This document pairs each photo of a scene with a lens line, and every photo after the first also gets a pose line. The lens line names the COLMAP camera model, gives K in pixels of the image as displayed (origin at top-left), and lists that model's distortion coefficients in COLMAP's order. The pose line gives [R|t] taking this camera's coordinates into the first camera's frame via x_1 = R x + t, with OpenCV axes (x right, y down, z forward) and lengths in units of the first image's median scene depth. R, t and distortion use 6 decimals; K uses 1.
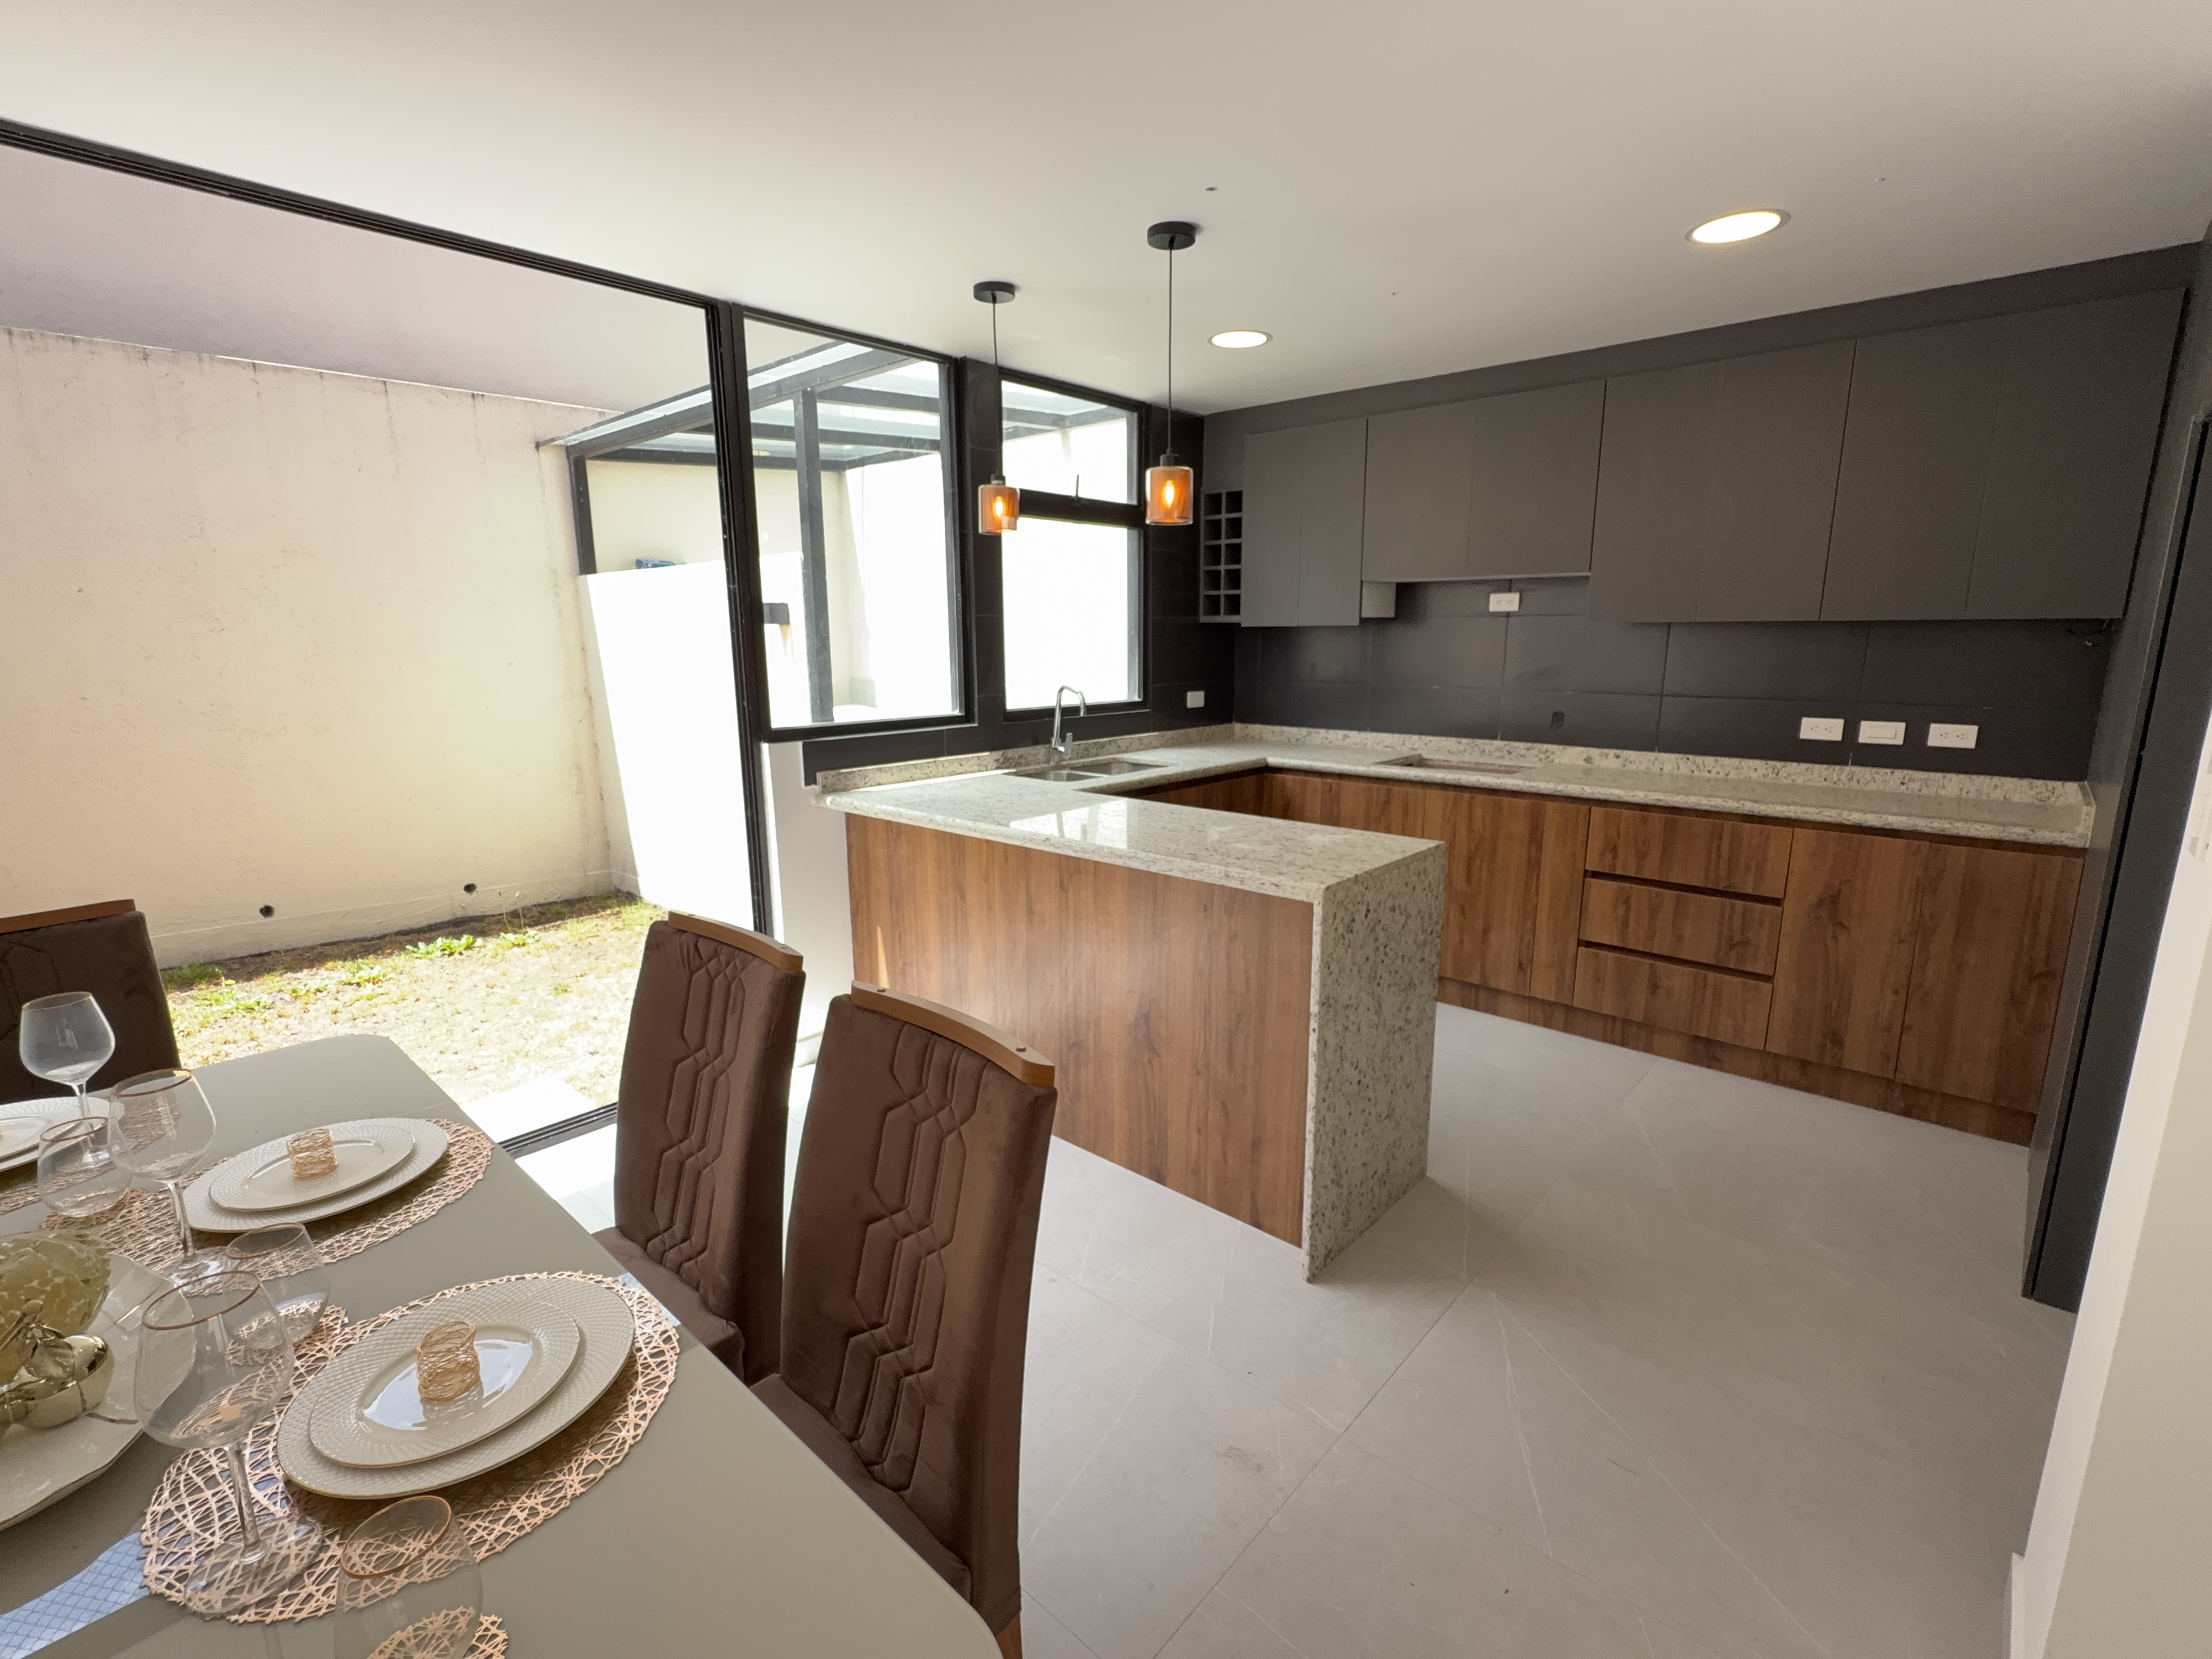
lens RADIAL K [[1000.0, 0, 1109.1], [0, 1000.0, 834.9], [0, 0, 1]] dist [-0.002138, -0.000751]
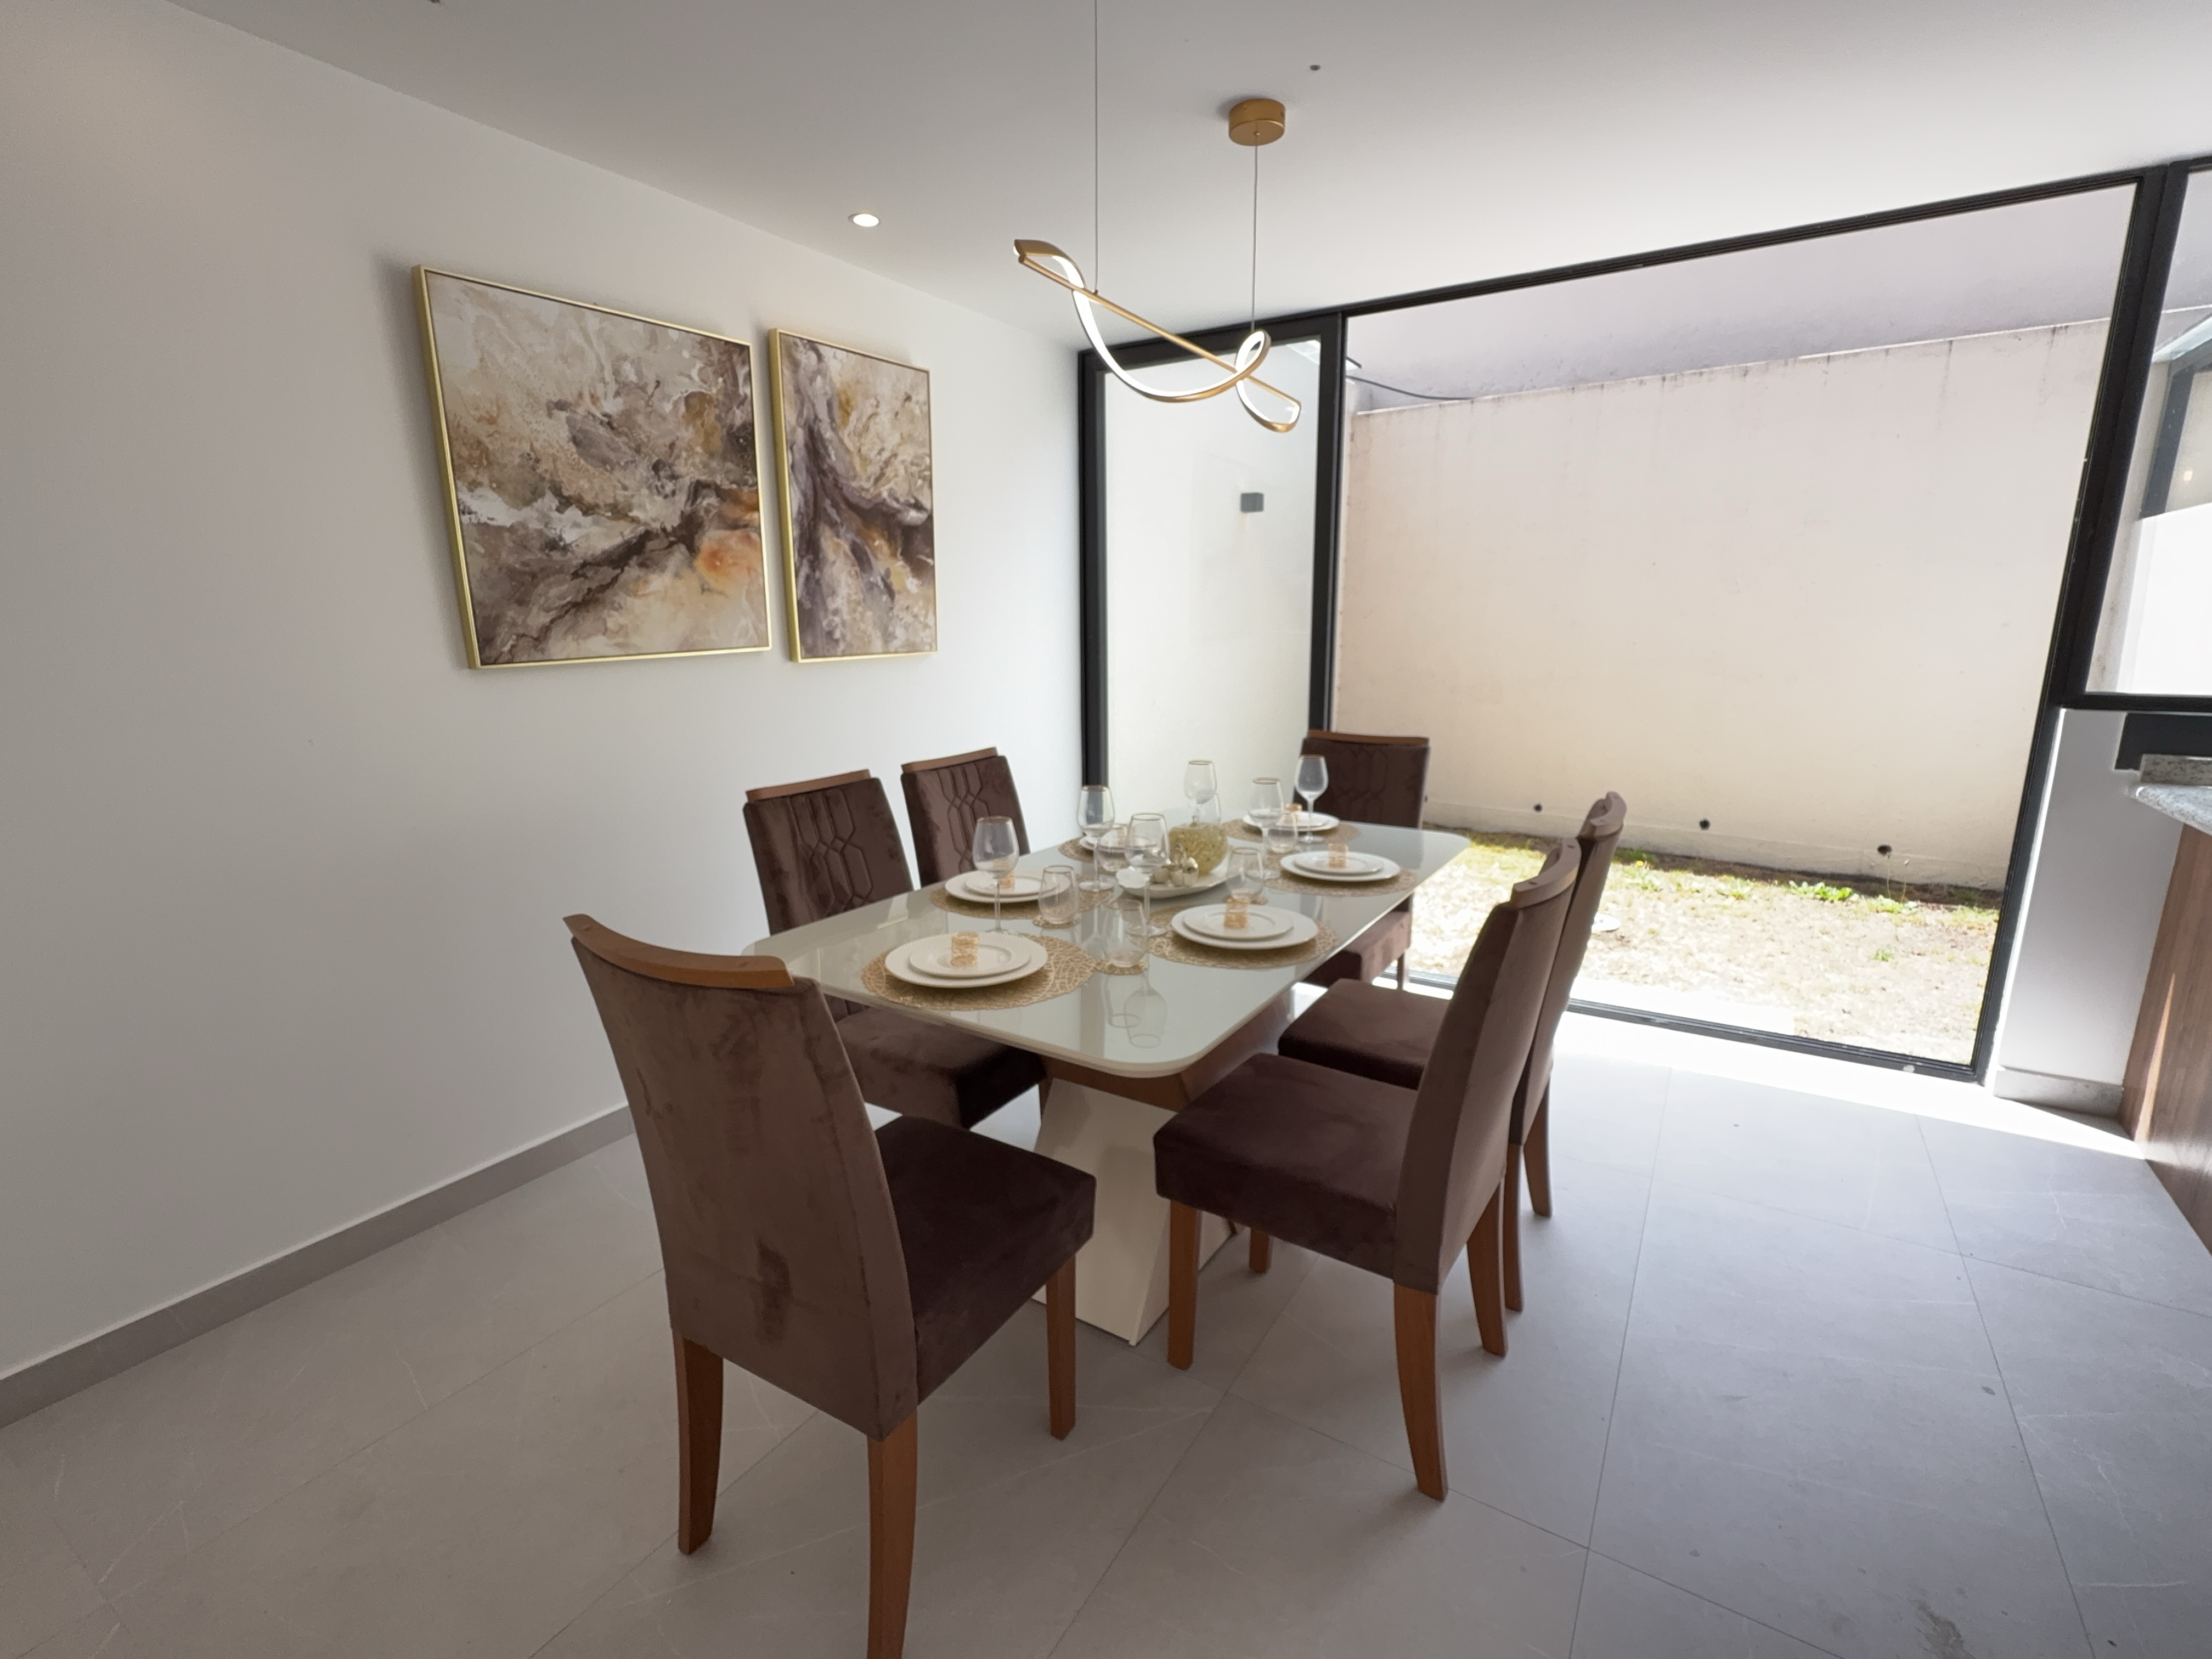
lens RADIAL K [[1000.0, 0, 1109.1], [0, 1000.0, 834.9], [0, 0, 1]] dist [-0.002138, -0.000751]
pose [[0.172528, 0.213112, -0.961674, 0.234724], [-0.189400, 0.965273, 0.179931, 0.007727], [0.966624, 0.151098, 0.206900, 0.052928]]
